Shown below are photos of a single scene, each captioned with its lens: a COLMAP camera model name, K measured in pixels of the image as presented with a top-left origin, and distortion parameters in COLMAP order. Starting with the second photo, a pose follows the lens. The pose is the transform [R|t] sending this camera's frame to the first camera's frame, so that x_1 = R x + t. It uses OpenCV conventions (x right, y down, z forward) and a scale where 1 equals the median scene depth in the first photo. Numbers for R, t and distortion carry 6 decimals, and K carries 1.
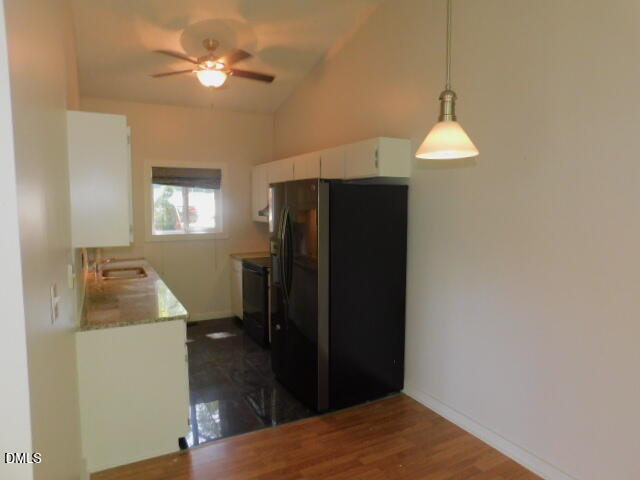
lens RADIAL K [[422.1, 0, 323.0], [0, 422.1, 239.5], [0, 0, 1]] dist [-0.048726, 0.016918]
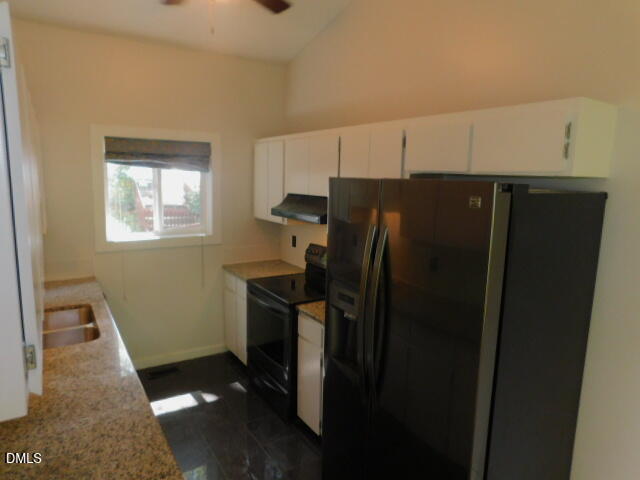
lens RADIAL K [[422.1, 0, 321.2], [0, 422.1, 238.6], [0, 0, 1]] dist [-0.048726, 0.016918]
pose [[0.996320, 0.010487, 0.085071, -0.221957], [-0.015975, 0.997816, 0.064090, -0.108100], [-0.084213, -0.065213, 0.994312, 0.556415]]
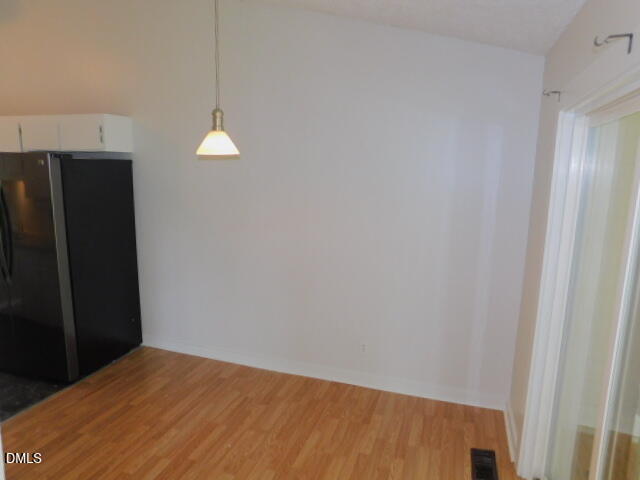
lens RADIAL K [[422.1, 0, 323.9], [0, 422.1, 238.5], [0, 0, 1]] dist [-0.048726, 0.016918]
pose [[0.719211, -0.100462, 0.687490, -0.224287], [0.037249, 0.993643, 0.106232, -0.024859], [-0.693792, -0.050795, 0.718382, -0.147550]]
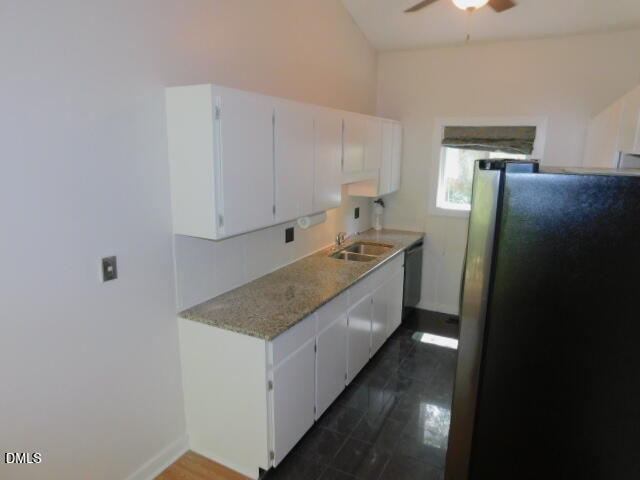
lens RADIAL K [[422.1, 0, 319.3], [0, 422.1, 245.9], [0, 0, 1]] dist [-0.048726, 0.016918]
pose [[0.558282, 0.197191, -0.805876, 0.285194], [-0.087136, 0.979908, 0.179410, -0.116528], [0.825063, -0.029941, 0.564247, 0.541952]]
